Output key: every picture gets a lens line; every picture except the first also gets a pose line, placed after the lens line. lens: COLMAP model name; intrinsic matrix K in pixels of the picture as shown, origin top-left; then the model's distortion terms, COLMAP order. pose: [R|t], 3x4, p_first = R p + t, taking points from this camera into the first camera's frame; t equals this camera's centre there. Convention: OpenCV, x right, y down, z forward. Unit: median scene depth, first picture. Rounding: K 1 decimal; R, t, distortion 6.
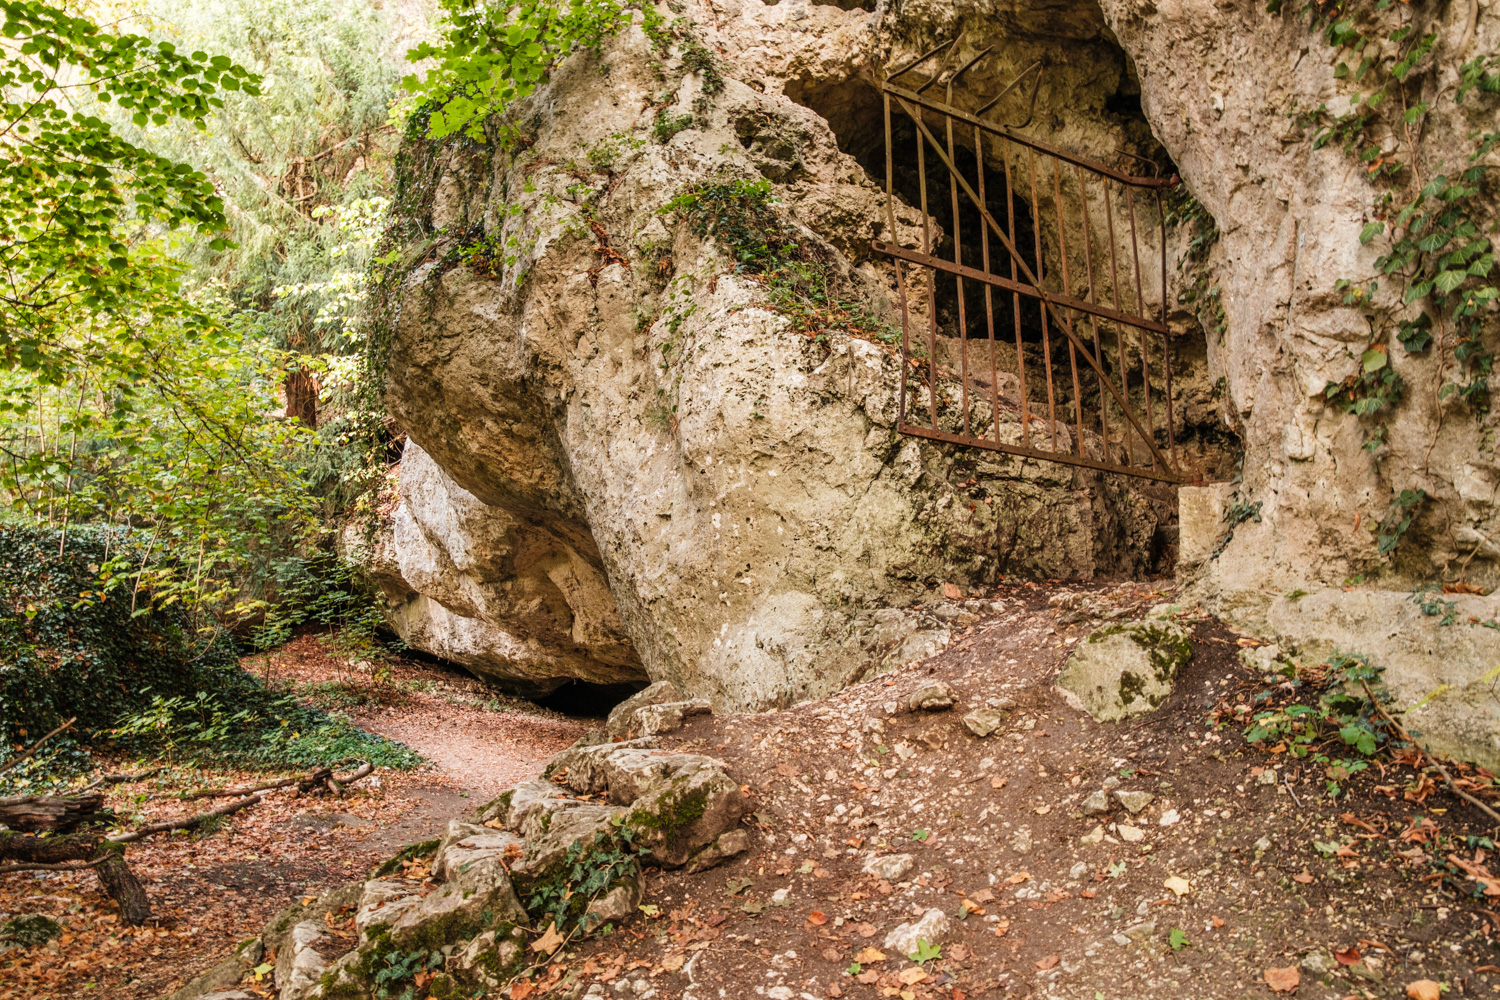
lens RADIAL K [[1049.6, 0, 803.2], [0, 1049.6, 491.6], [0, 0, 1]] dist [0.015044, 0.001360]
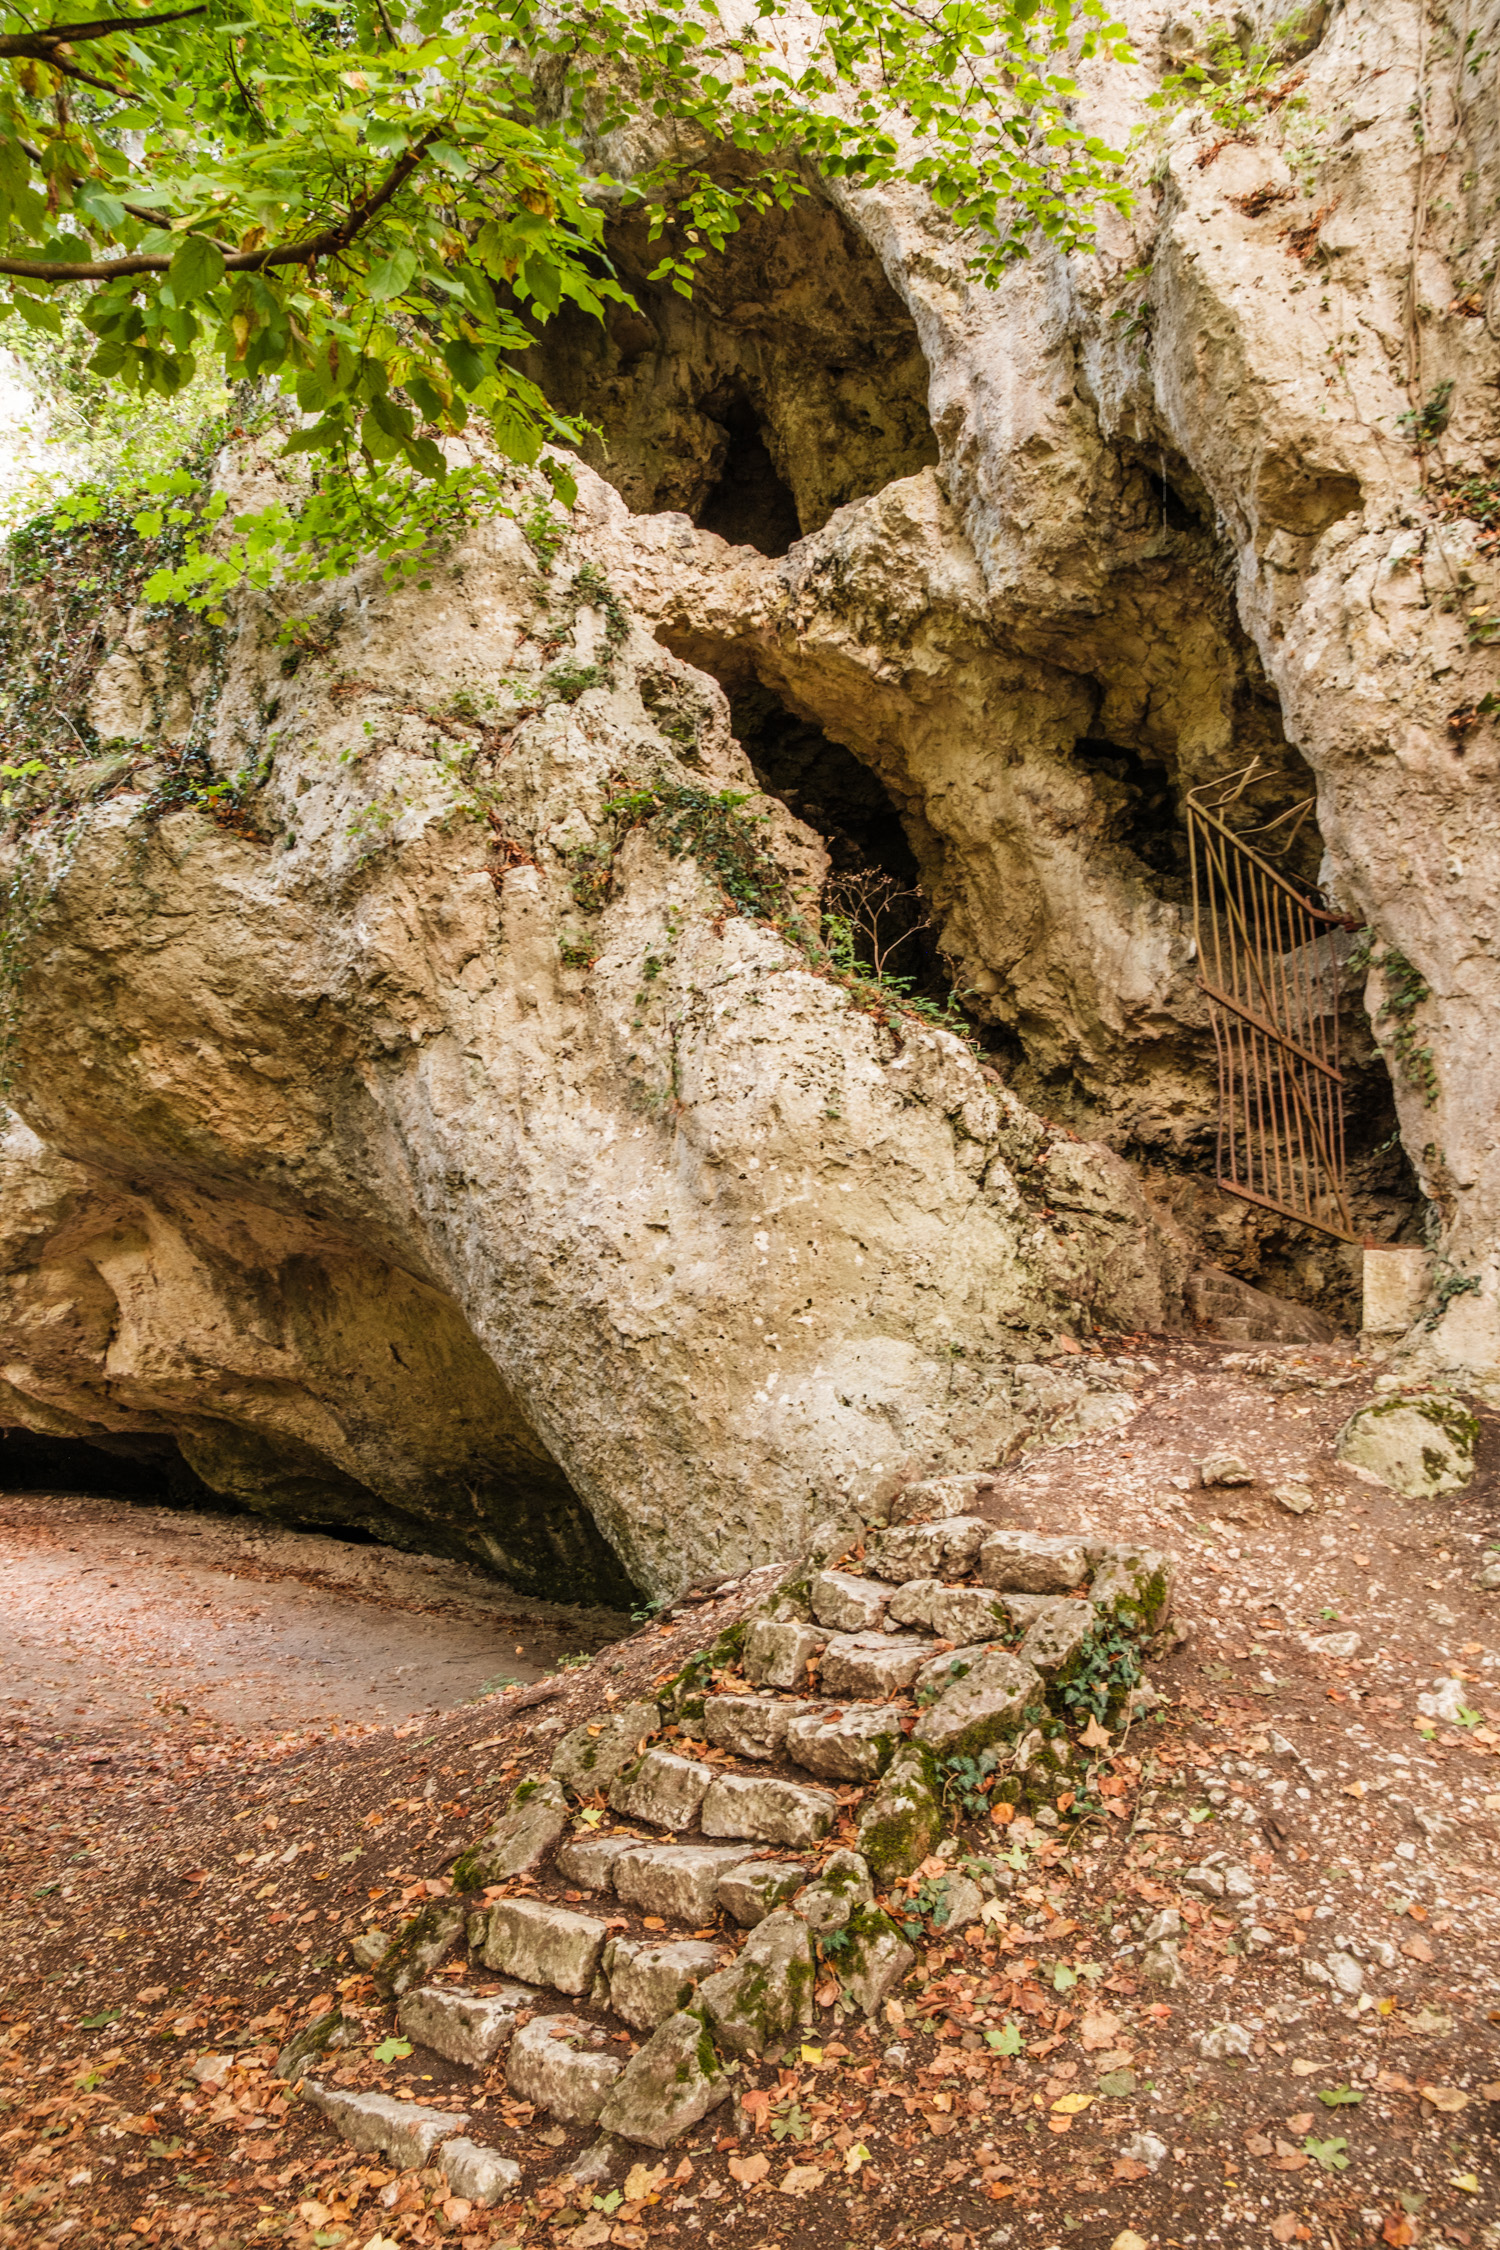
lens RADIAL K [[1574.4, 0, 776.7], [0, 1574.4, 1138.7], [0, 0, 1]] dist [0.015044, 0.001360]
pose [[0.923966, 0.078403, 0.374353, -0.412419], [-0.077197, 0.996849, -0.018242, -0.022336], [-0.374604, -0.012044, 0.927107, -0.075444]]
